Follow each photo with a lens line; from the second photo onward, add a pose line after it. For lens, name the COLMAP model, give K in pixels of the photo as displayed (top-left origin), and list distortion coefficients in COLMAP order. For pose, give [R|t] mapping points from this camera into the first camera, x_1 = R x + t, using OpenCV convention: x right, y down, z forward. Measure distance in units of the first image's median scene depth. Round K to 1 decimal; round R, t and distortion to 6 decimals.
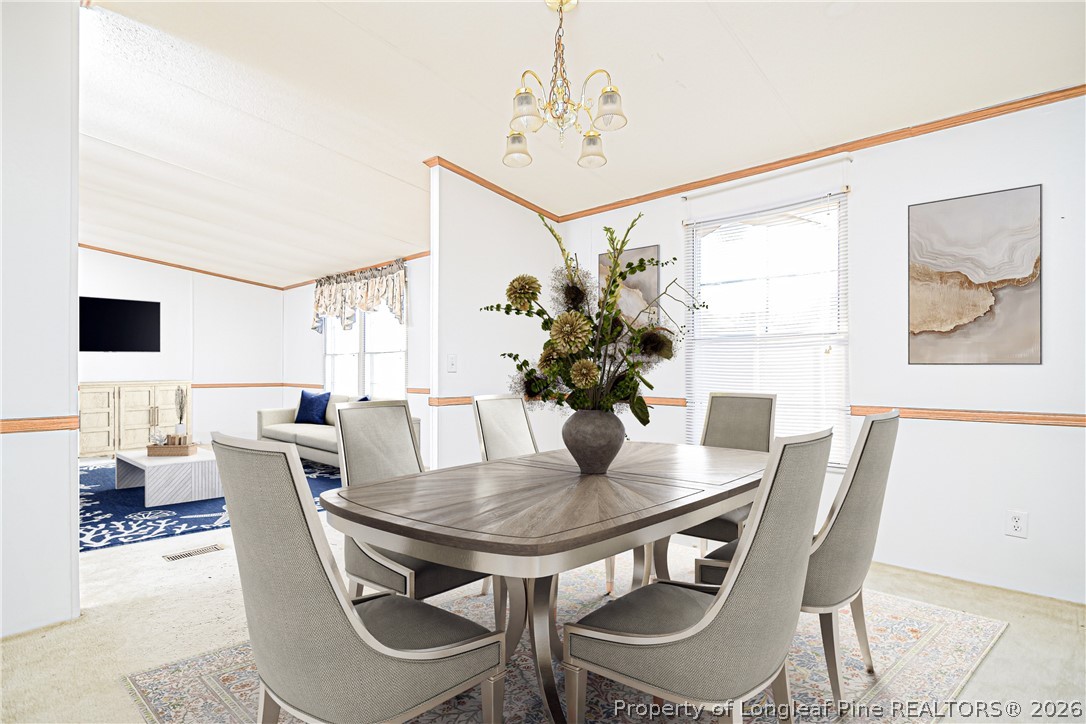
lens RADIAL K [[544.4, 0, 541.1], [0, 544.4, 368.4], [0, 0, 1]] dist [0.010081, -0.010567]
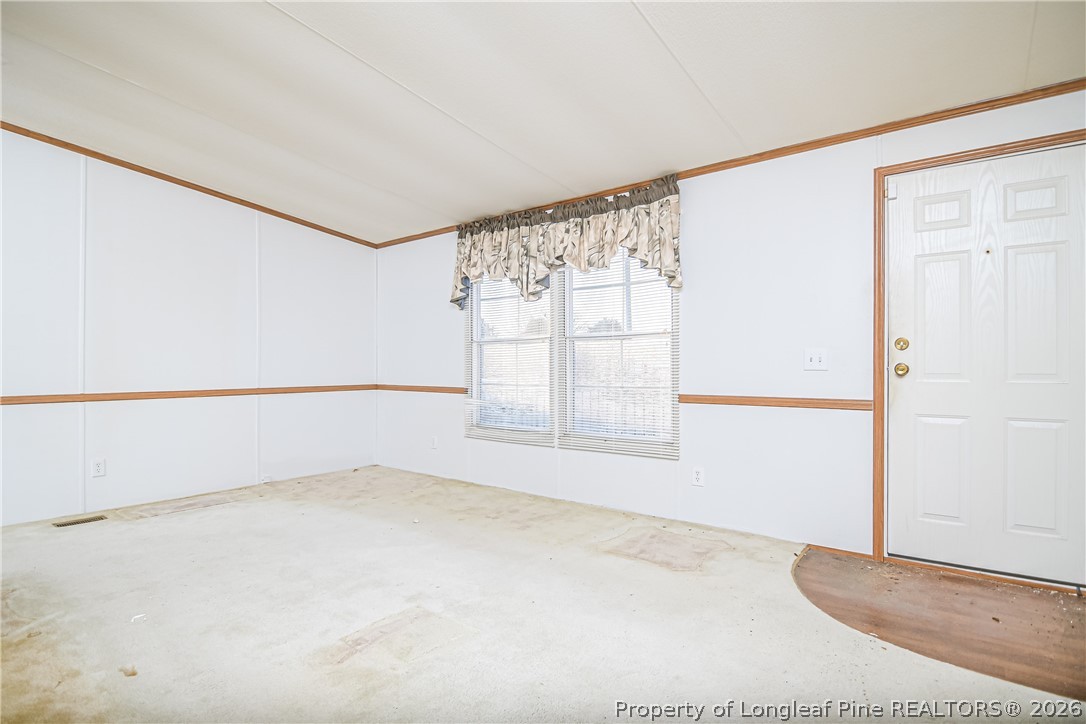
lens RADIAL K [[544.4, 0, 541.1], [0, 544.4, 368.4], [0, 0, 1]] dist [0.010081, -0.010567]
pose [[0.997017, -0.003263, 0.077114, -0.689497], [0.002595, 0.999958, 0.008765, 0.003136], [-0.077139, -0.008539, 0.996984, 0.651554]]
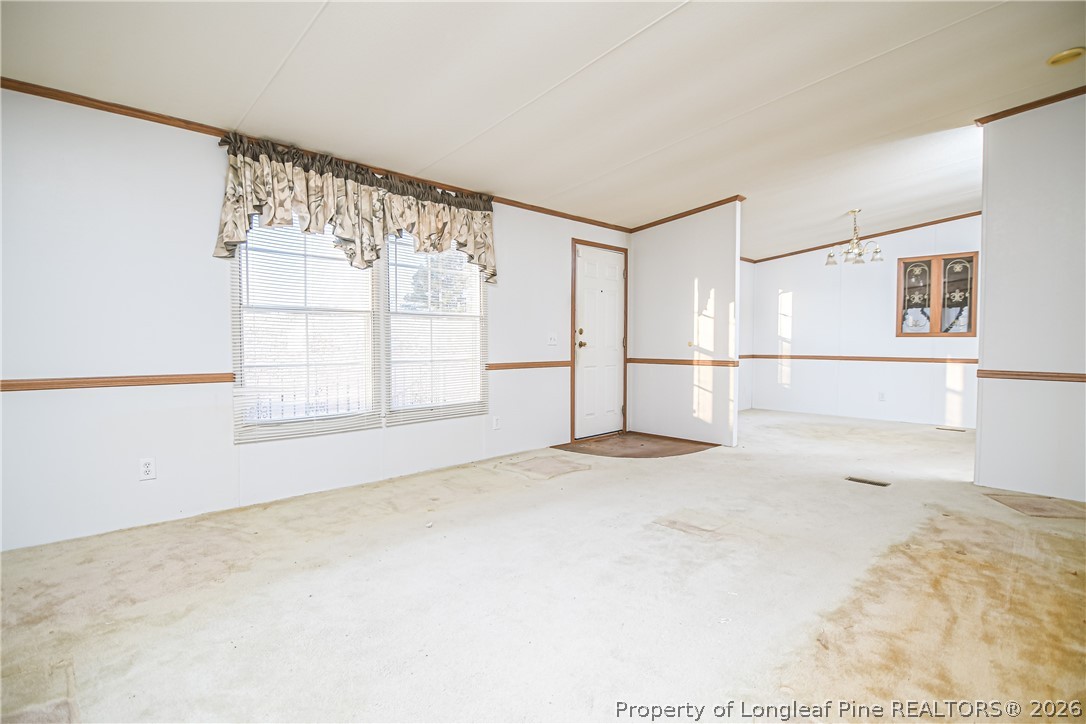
lens RADIAL K [[544.4, 0, 541.1], [0, 544.4, 368.4], [0, 0, 1]] dist [0.010081, -0.010567]
pose [[0.042099, -0.049793, 0.997872, -1.601546], [-0.006084, 0.998726, 0.050092, 0.004009], [-0.999095, -0.008180, 0.041743, 1.386521]]
